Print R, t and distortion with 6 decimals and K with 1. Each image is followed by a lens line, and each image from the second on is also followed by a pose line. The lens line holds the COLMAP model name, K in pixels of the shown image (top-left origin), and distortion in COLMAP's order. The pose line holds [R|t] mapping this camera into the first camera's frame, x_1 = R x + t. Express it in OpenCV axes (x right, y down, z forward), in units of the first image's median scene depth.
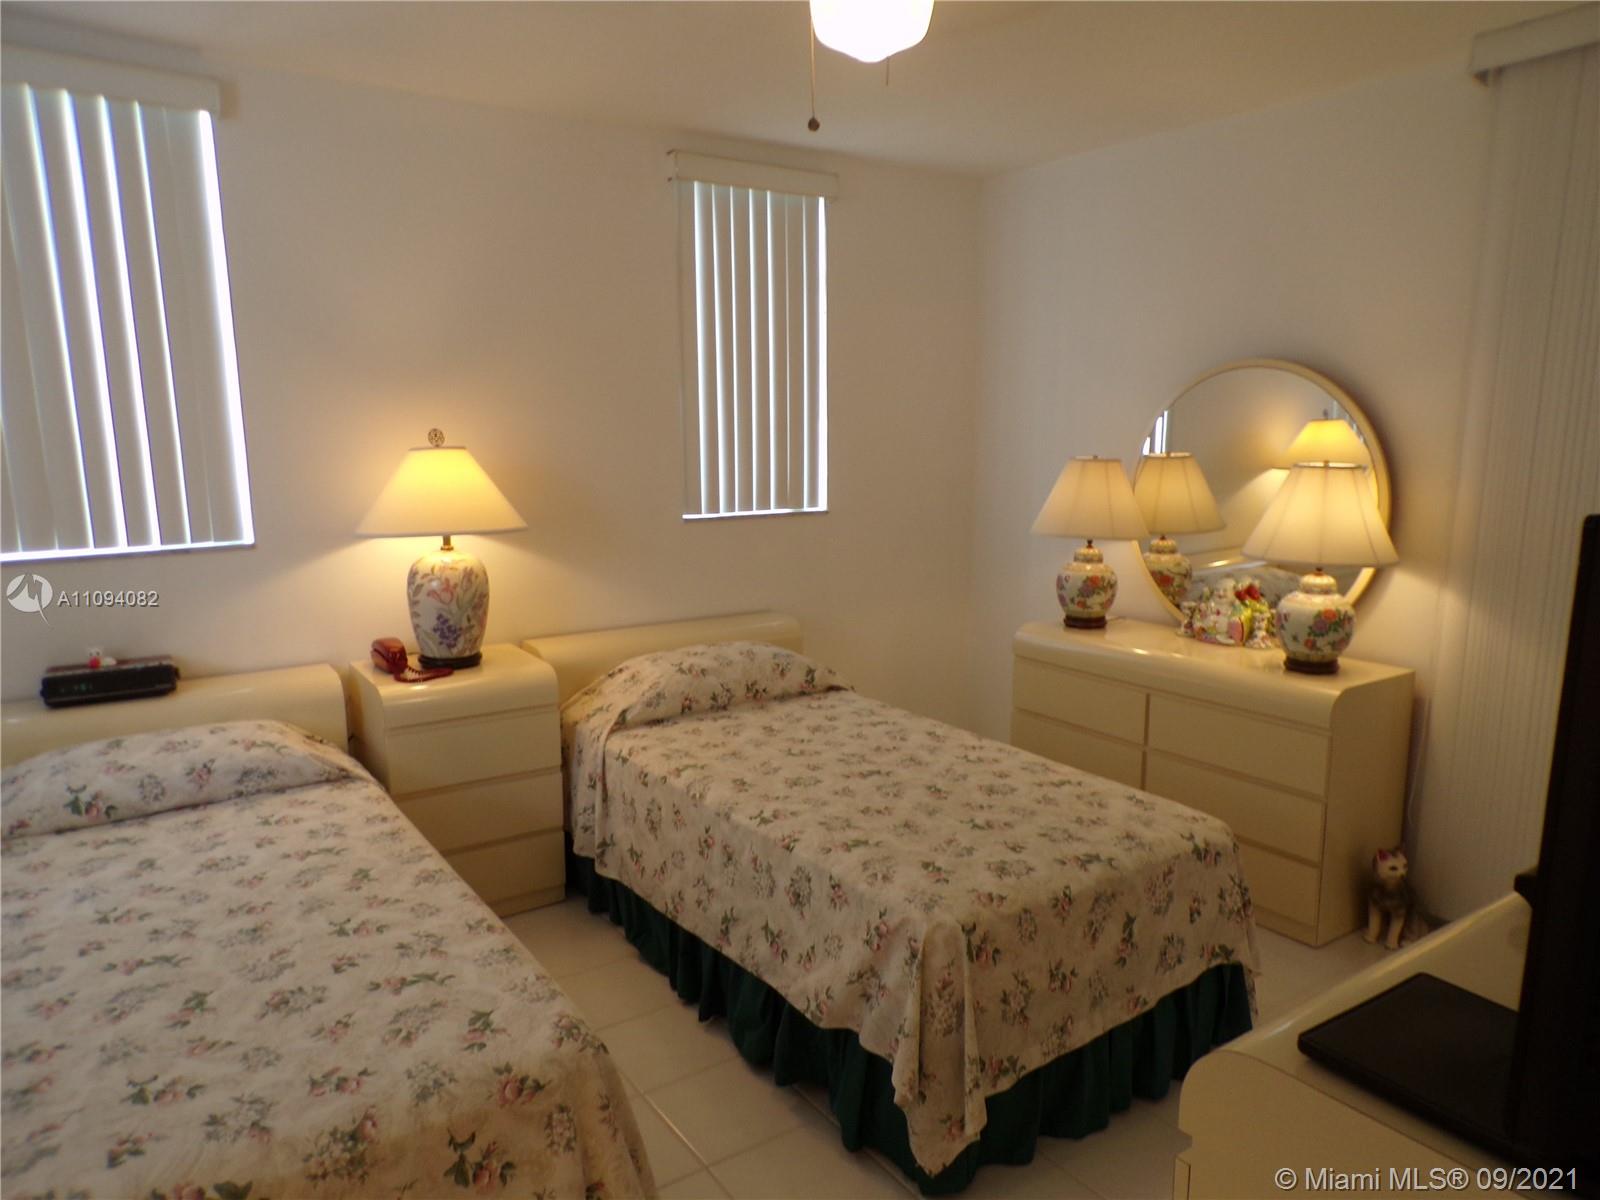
lens RADIAL K [[1081.0, 0, 795.4], [0, 1081.0, 610.4], [0, 0, 1]] dist [0.000082, 0.020431]
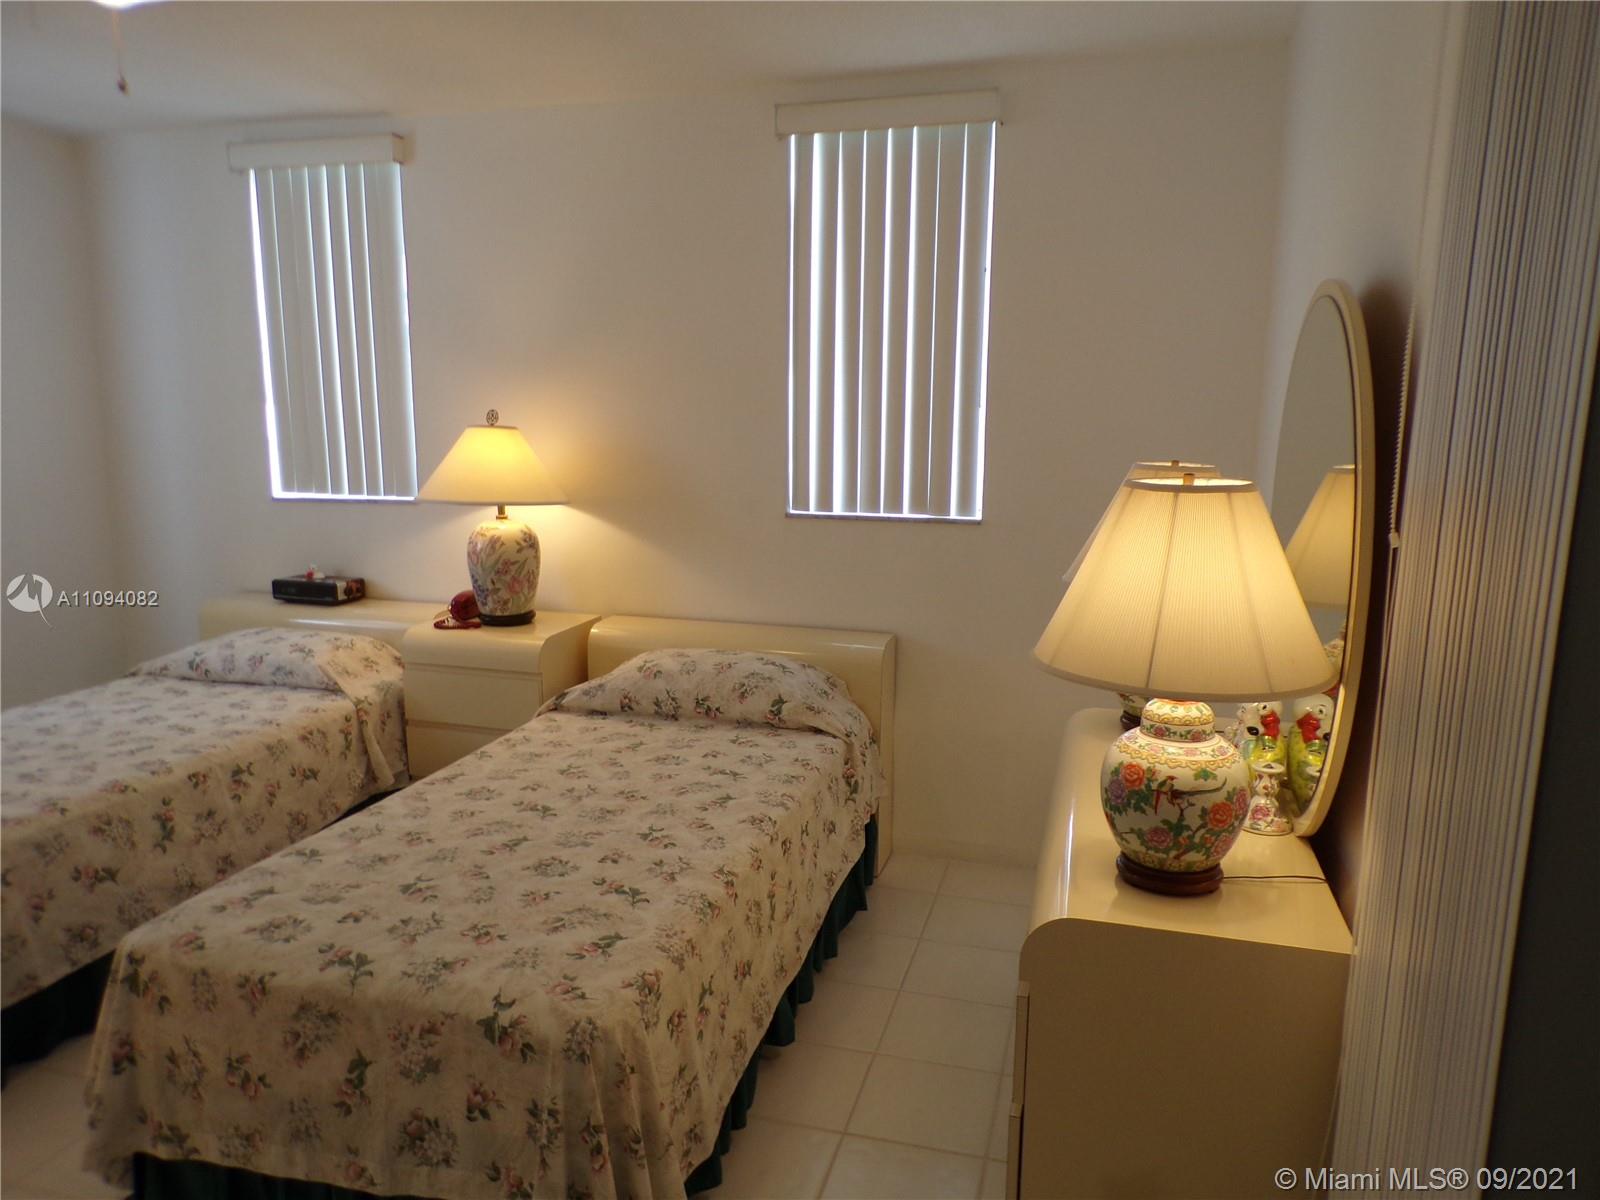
lens RADIAL K [[1081.0, 0, 795.4], [0, 1081.0, 610.4], [0, 0, 1]] dist [0.000082, 0.020431]
pose [[0.637813, 0.145822, -0.756261, 0.748939], [-0.142854, 0.987273, 0.069885, -0.086241], [0.756827, 0.063462, 0.650527, 0.526249]]
